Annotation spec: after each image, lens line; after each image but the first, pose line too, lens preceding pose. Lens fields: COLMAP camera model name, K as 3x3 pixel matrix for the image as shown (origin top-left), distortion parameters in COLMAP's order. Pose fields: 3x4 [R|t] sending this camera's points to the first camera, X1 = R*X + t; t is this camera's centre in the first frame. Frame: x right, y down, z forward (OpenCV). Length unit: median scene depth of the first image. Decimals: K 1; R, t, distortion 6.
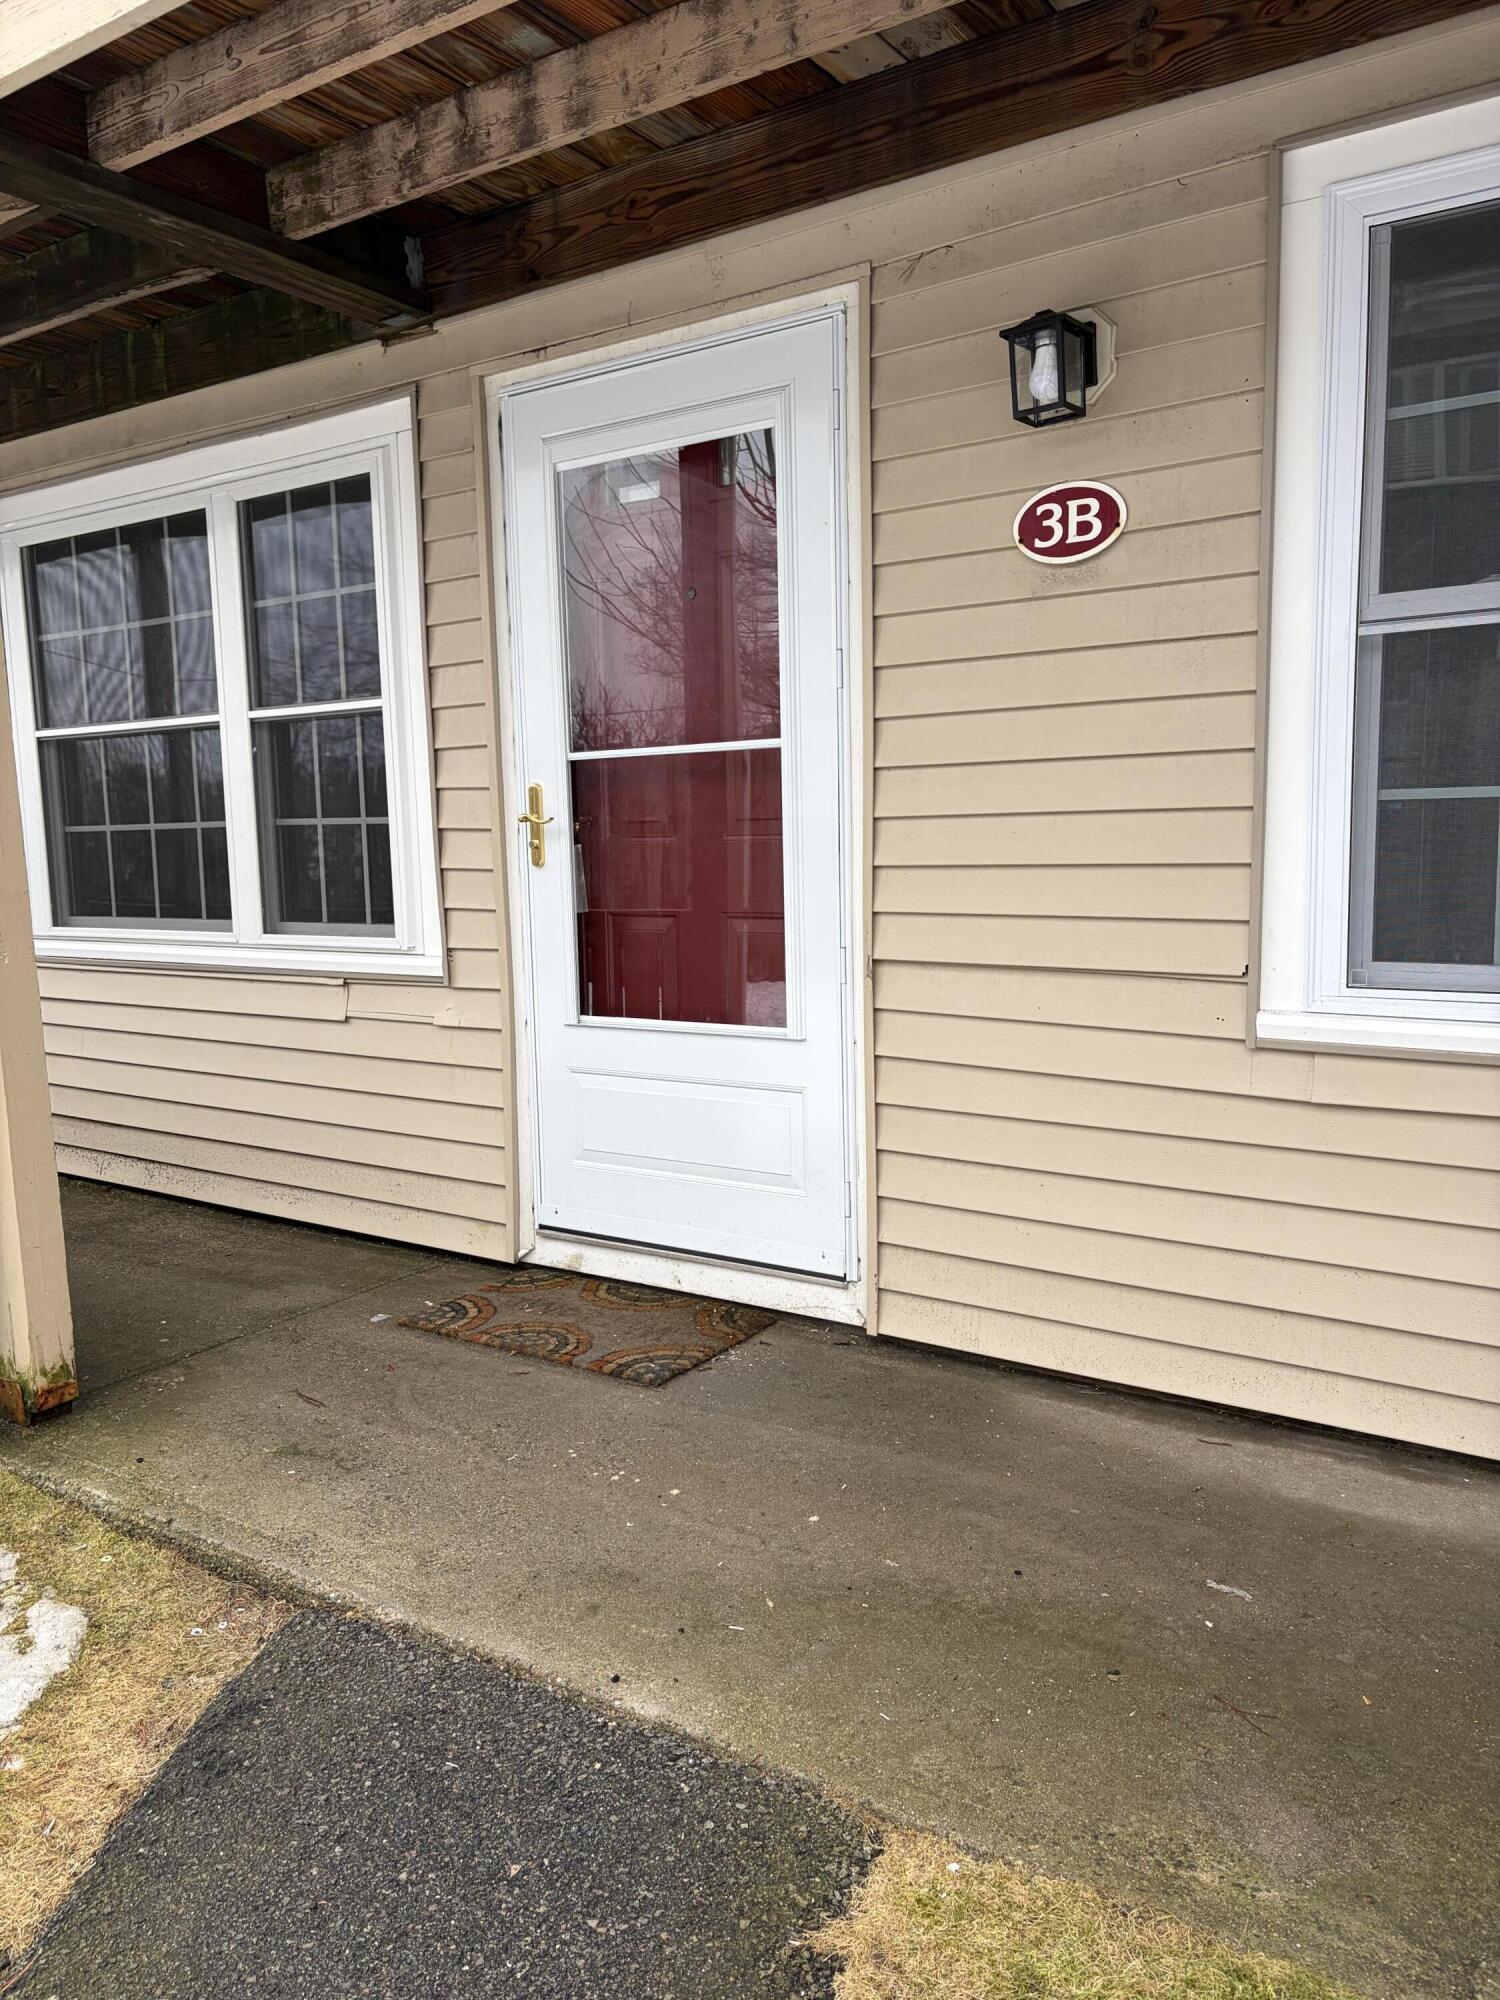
lens RADIAL K [[1528.8, 0, 750.0], [0, 1528.8, 1000.0], [0, 0, 1]] dist [0.069228, -0.074775]
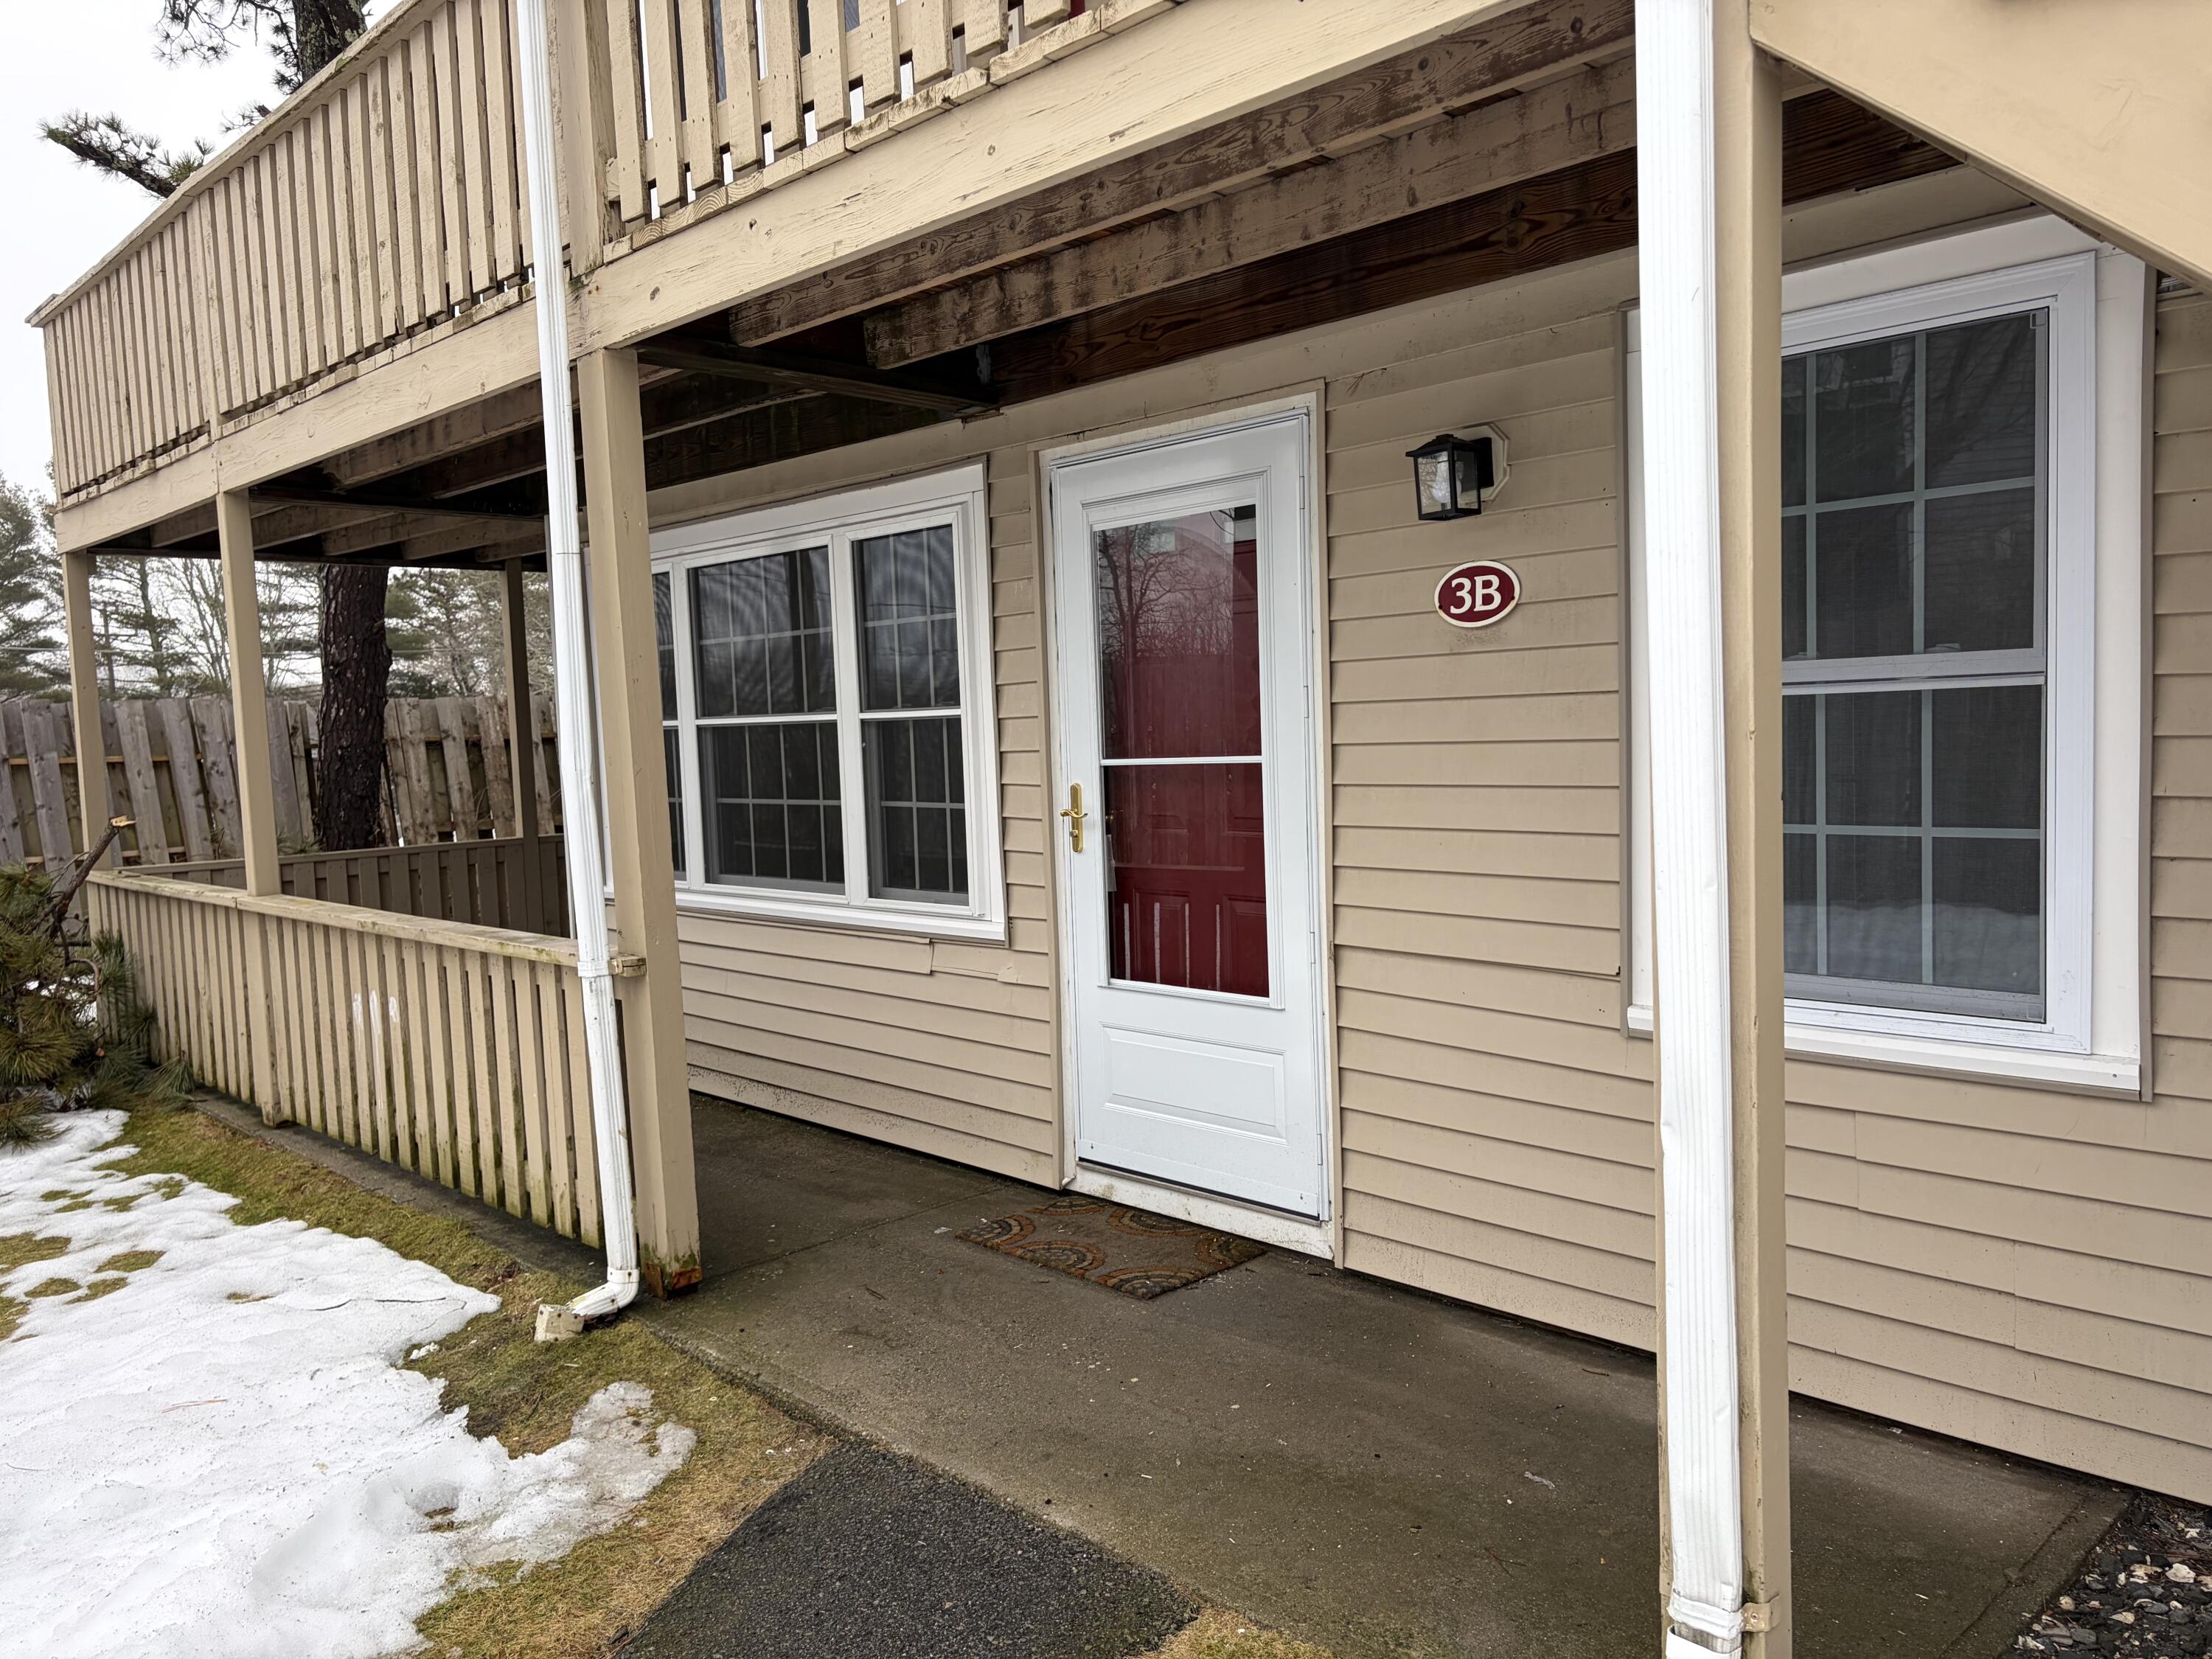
lens RADIAL K [[1663.2, 0, 1106.0], [0, 1663.2, 829.5], [0, 0, 1]] dist [0.136639, -0.303277]
pose [[0.979412, 0.002011, -0.201860, 0.163515], [-0.011023, 0.998991, -0.043529, -0.055856], [0.201569, 0.044858, 0.978447, -0.295625]]
